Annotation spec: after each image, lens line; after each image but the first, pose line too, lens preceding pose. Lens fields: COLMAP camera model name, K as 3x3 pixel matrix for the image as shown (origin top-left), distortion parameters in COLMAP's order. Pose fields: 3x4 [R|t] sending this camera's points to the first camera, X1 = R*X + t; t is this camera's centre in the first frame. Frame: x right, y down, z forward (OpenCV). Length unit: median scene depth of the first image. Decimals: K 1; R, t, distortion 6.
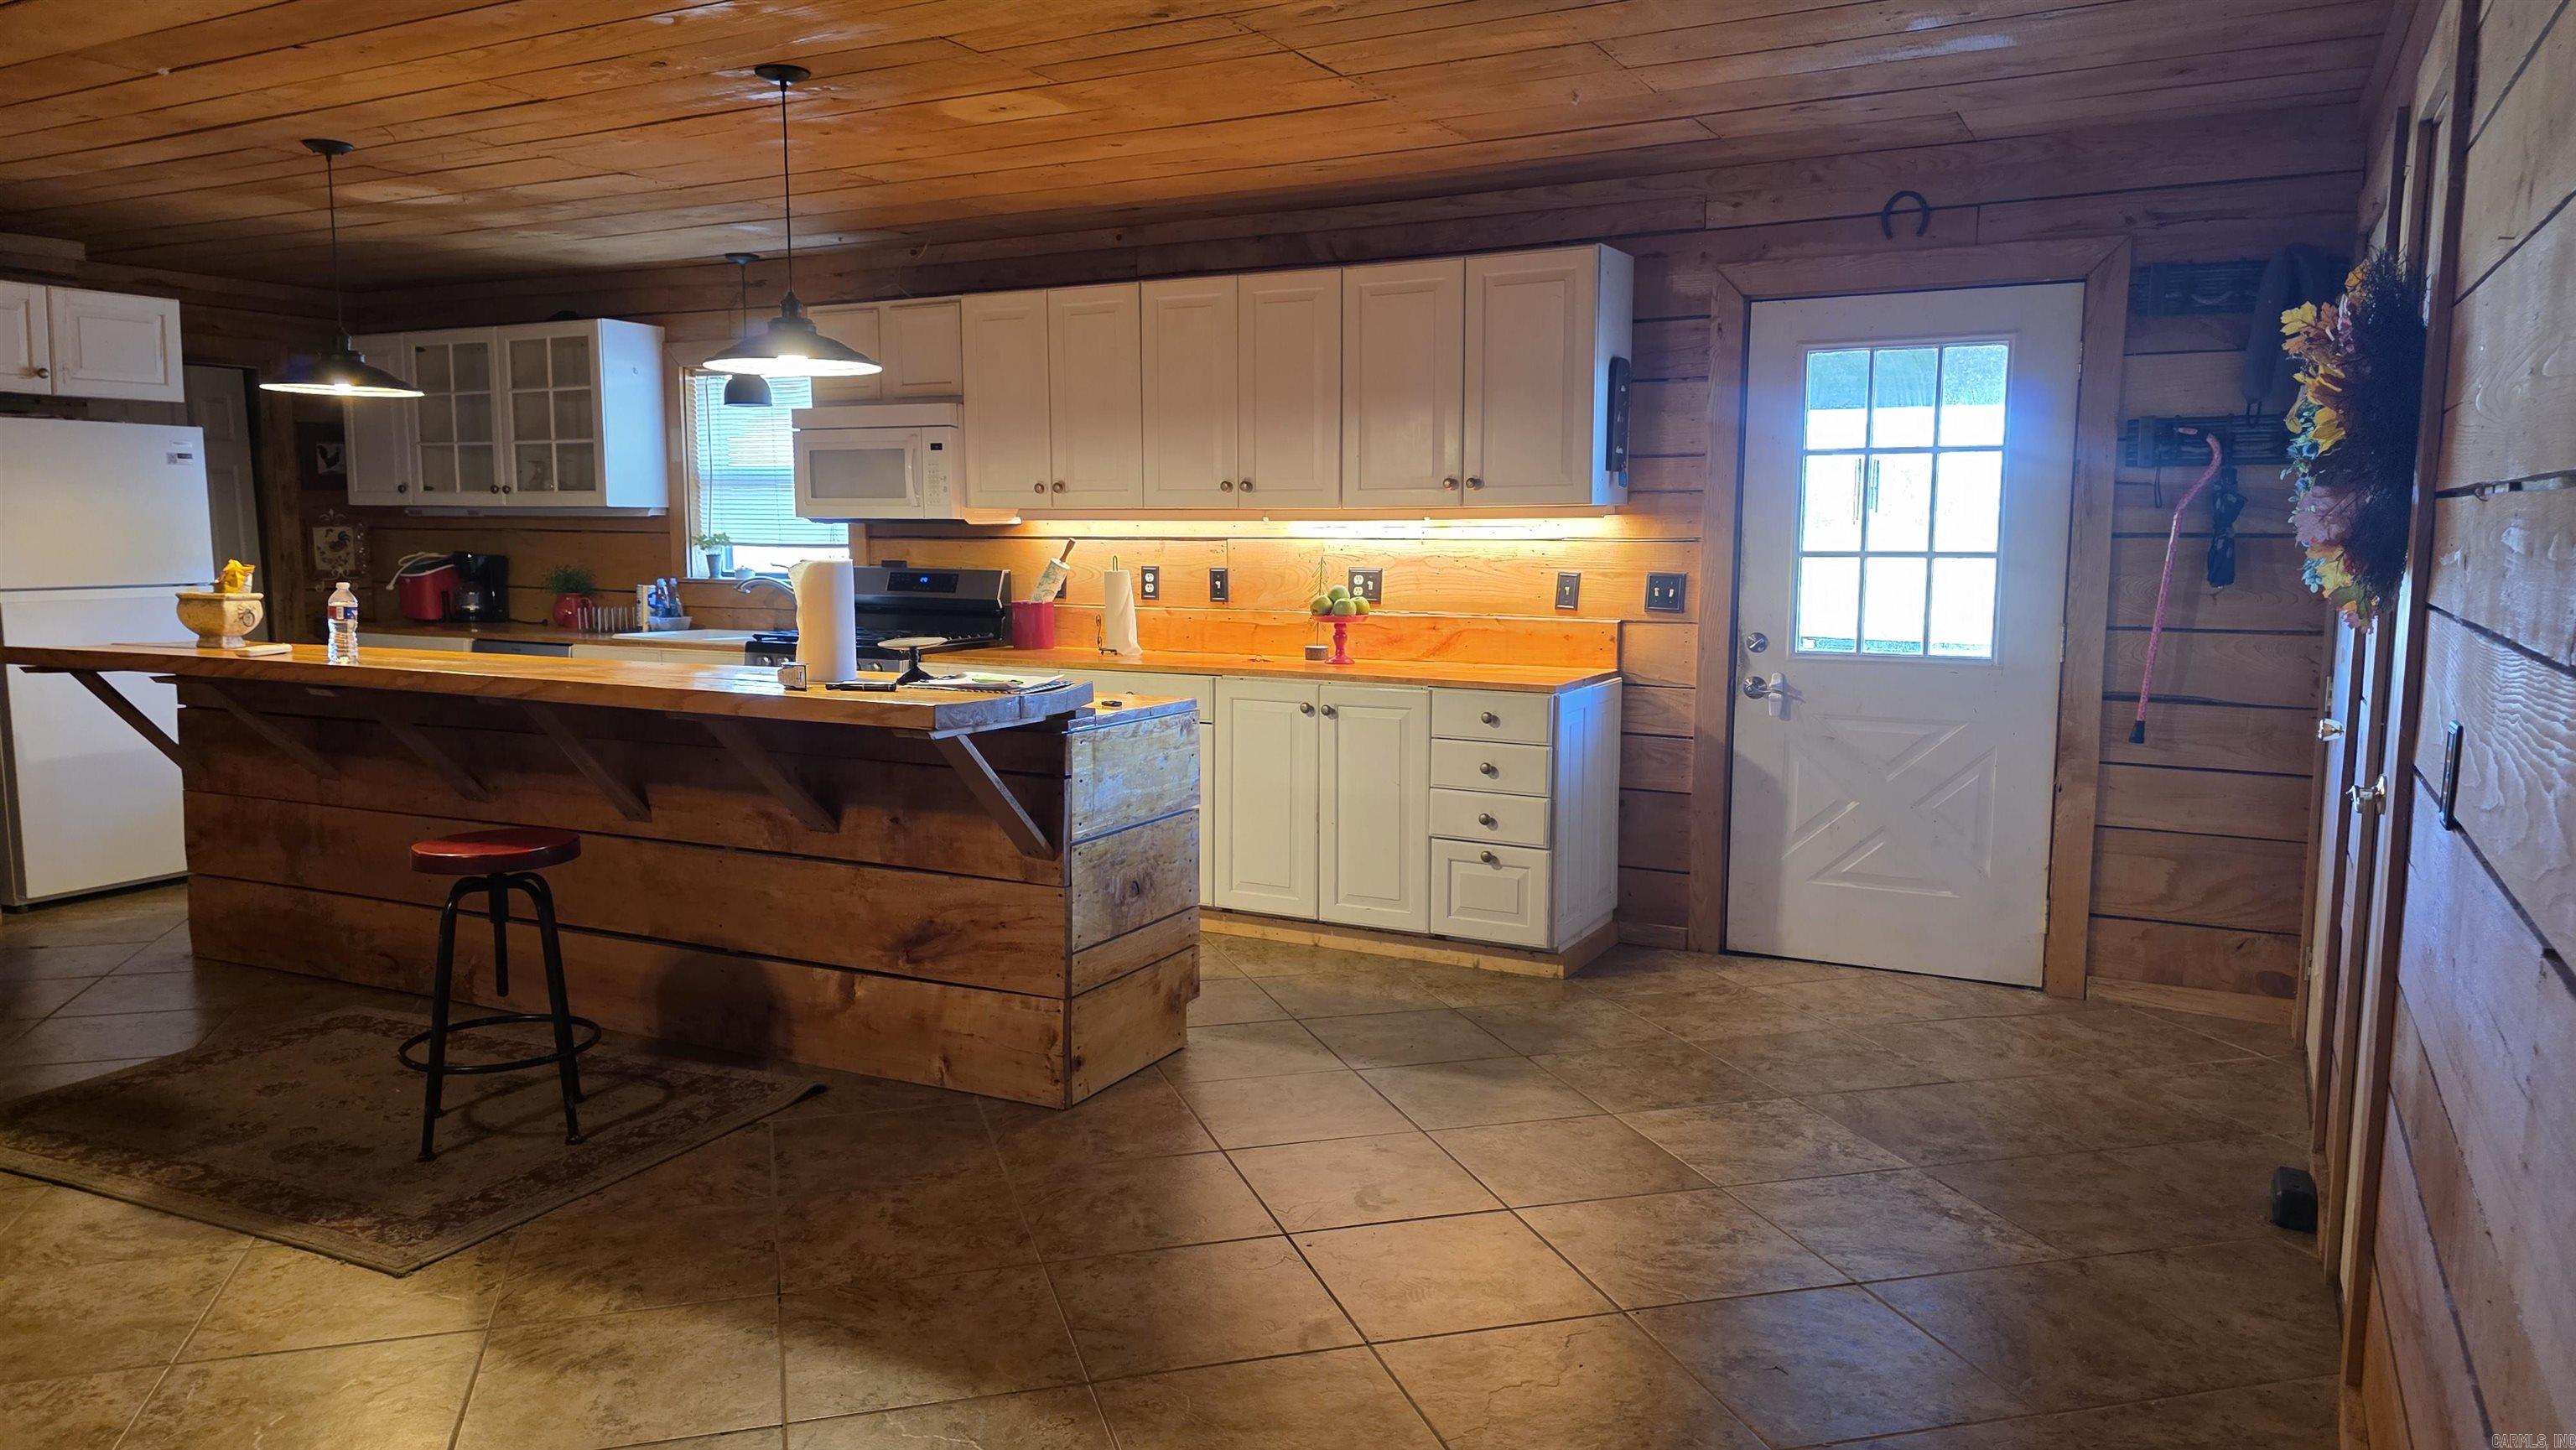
lens RADIAL K [[1735.1, 0, 1293.0], [0, 1735.1, 739.5], [0, 0, 1]] dist [0.063981, -0.061074]
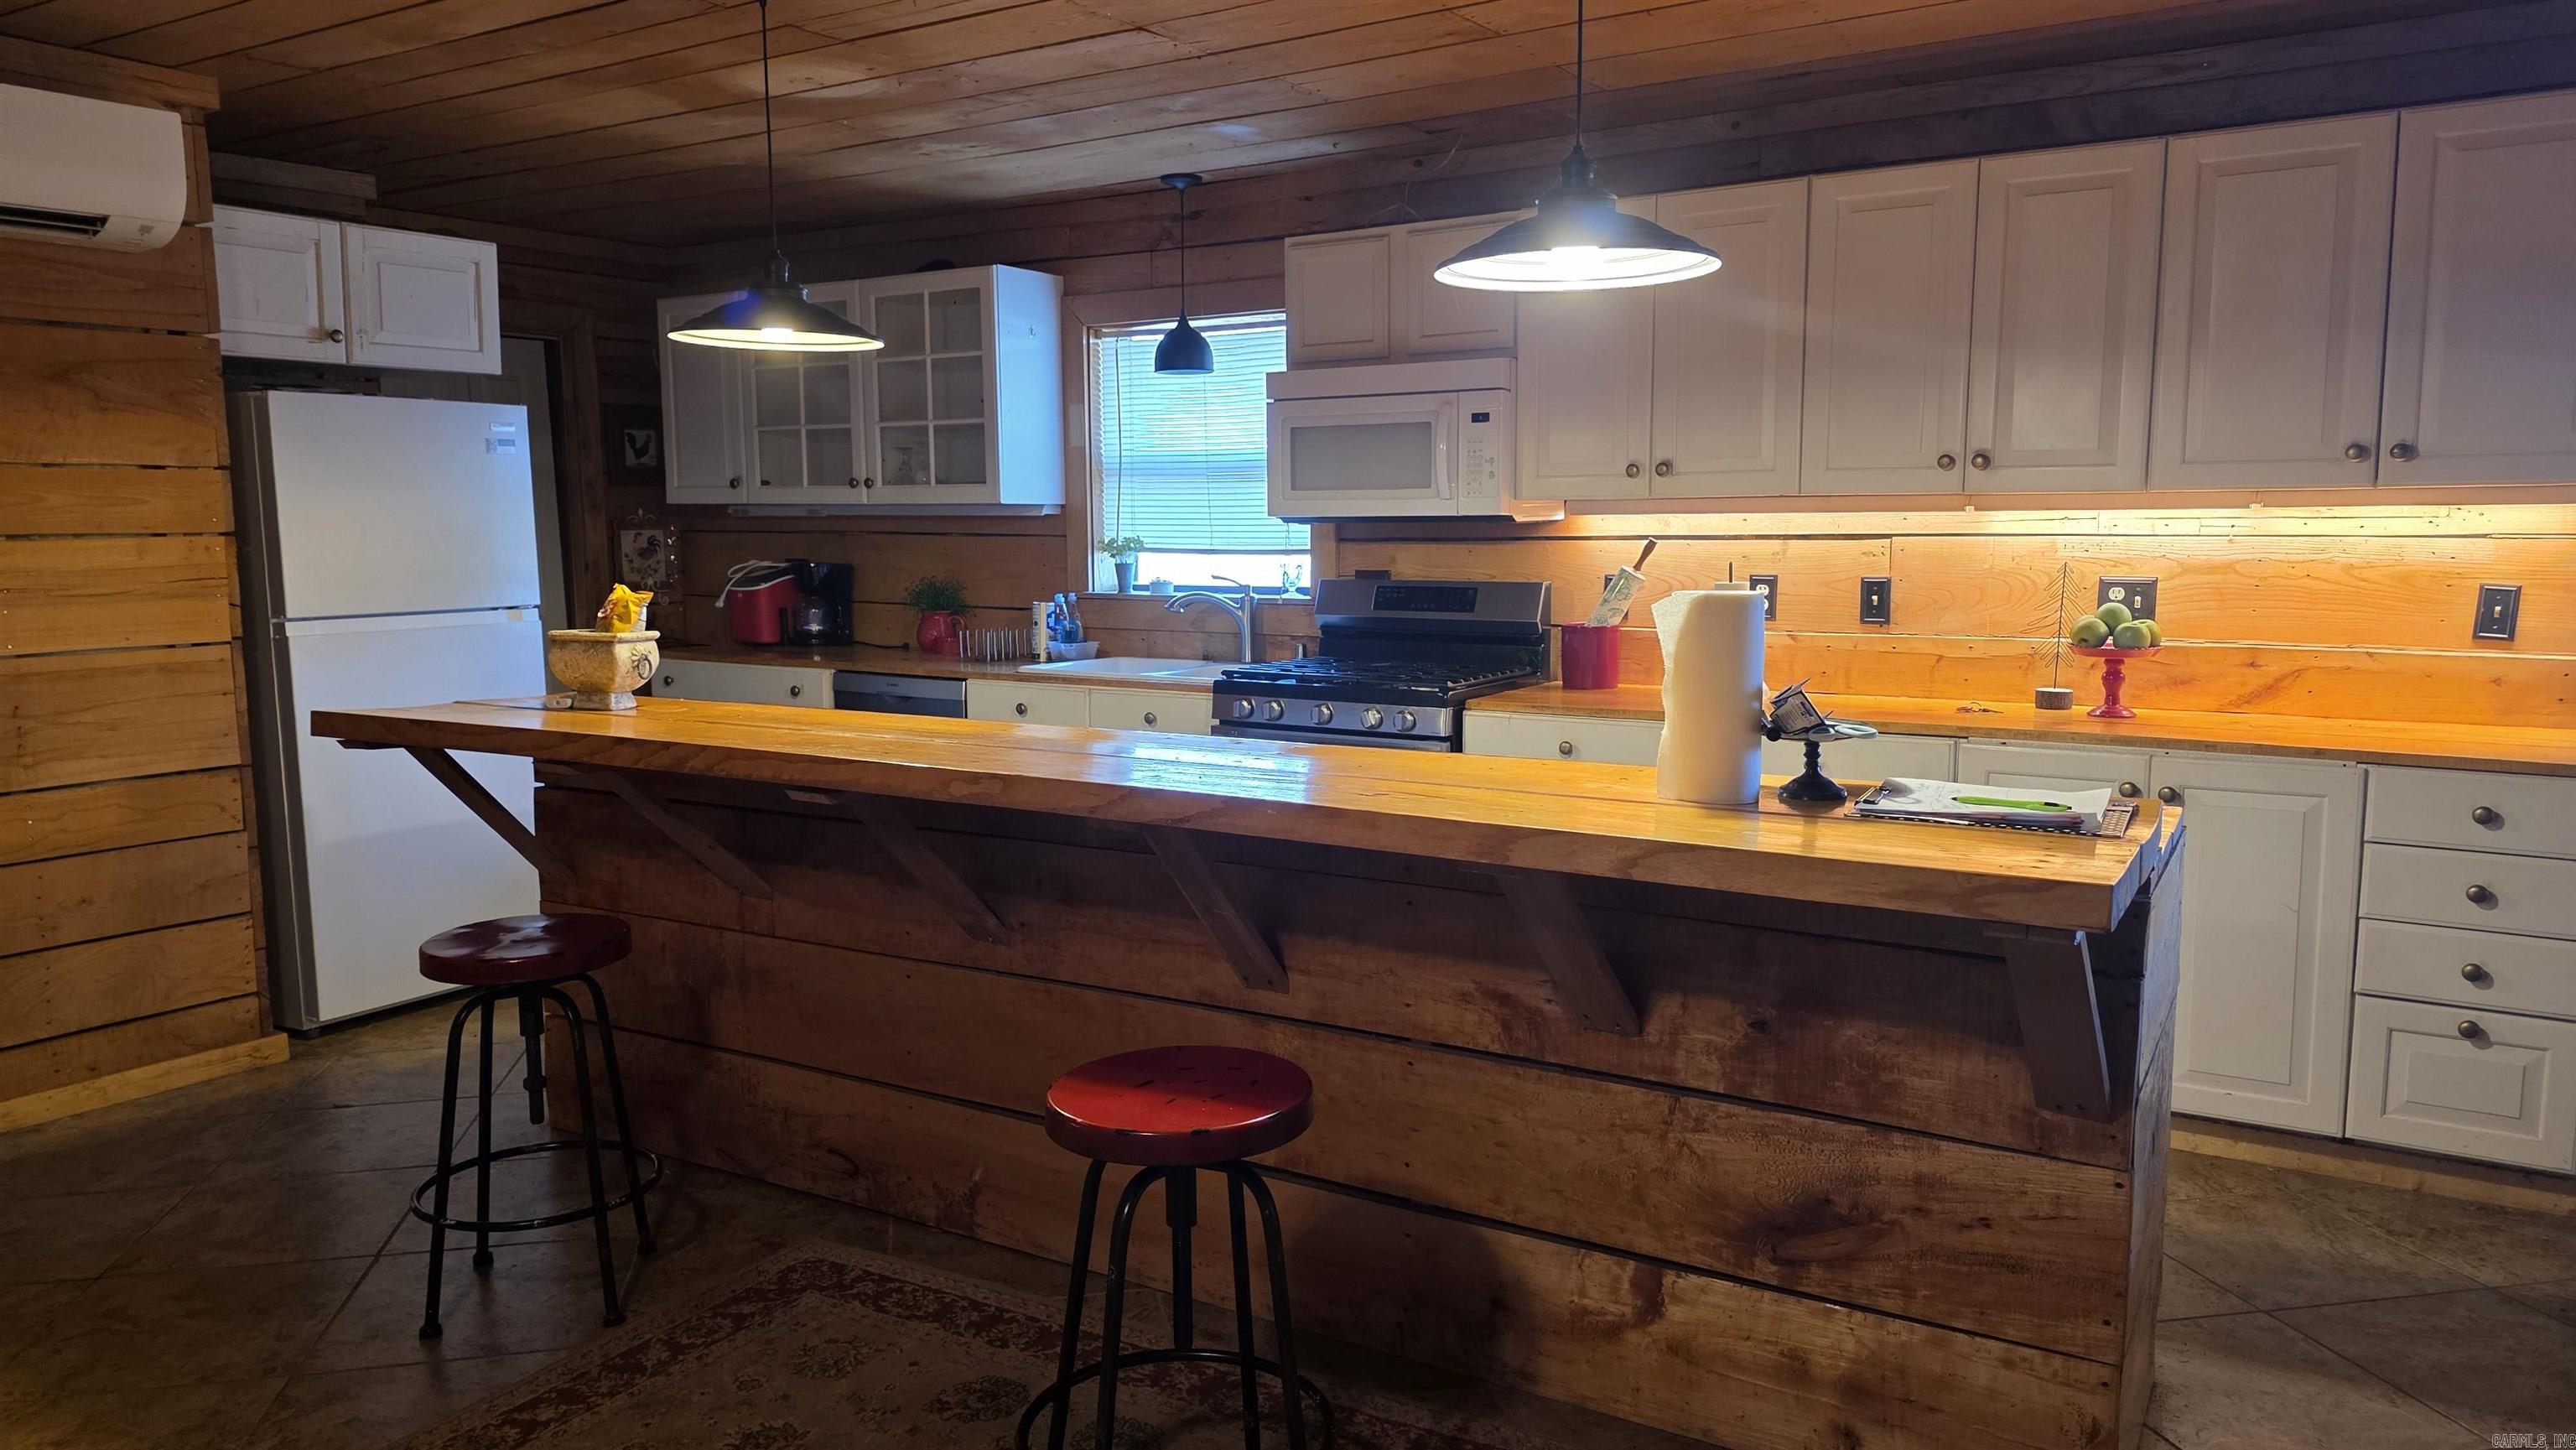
lens RADIAL K [[1735.1, 0, 1310.7], [0, 1735.1, 727.7], [0, 0, 1]] dist [0.063981, -0.061074]
pose [[0.997202, 0.001292, -0.074747, -0.241763], [-0.001324, 0.999999, -0.000383, -0.039265], [0.074747, 0.000481, 0.997202, 0.282779]]
